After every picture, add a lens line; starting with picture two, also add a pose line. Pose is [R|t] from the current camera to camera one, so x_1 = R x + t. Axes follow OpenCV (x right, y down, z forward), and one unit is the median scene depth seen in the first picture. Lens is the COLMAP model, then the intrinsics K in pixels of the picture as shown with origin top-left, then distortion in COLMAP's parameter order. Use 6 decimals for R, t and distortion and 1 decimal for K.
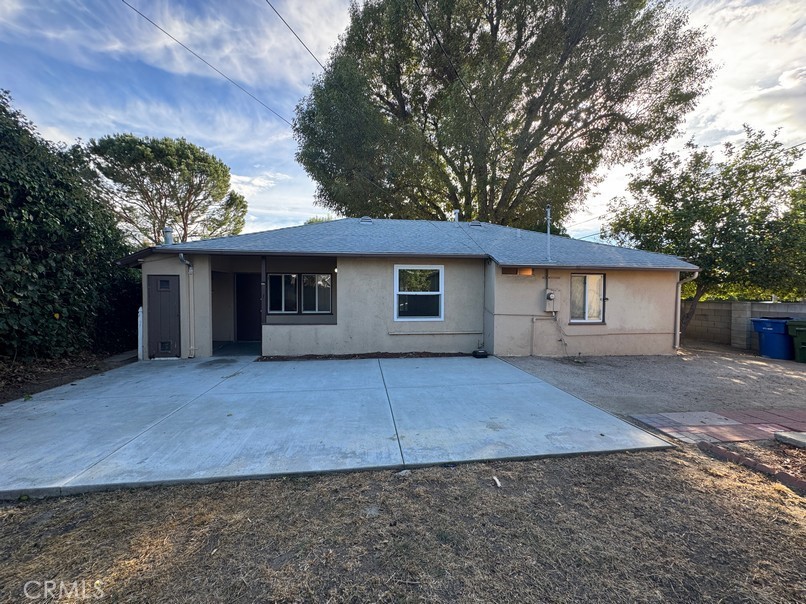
lens RADIAL K [[322.5, 0, 403.0], [0, 322.5, 302.0], [0, 0, 1]] dist [-0.000560, 0.000083]
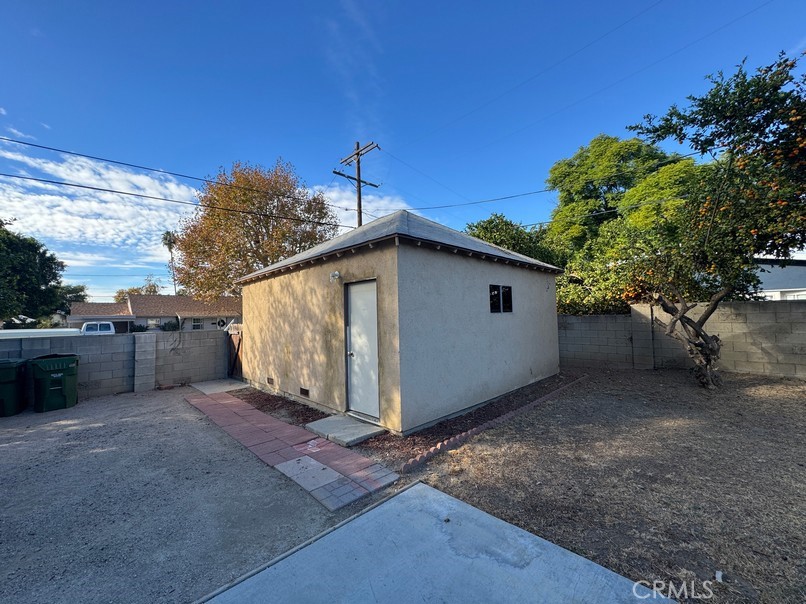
lens RADIAL K [[324.2, 0, 402.6], [0, 324.2, 321.5], [0, 0, 1]] dist [-0.000856, -0.000140]
pose [[-0.605140, -0.004835, 0.796105, 0.048518], [0.041599, 0.998423, 0.037684, -0.026617], [-0.795032, 0.055921, -0.603985, 0.664292]]
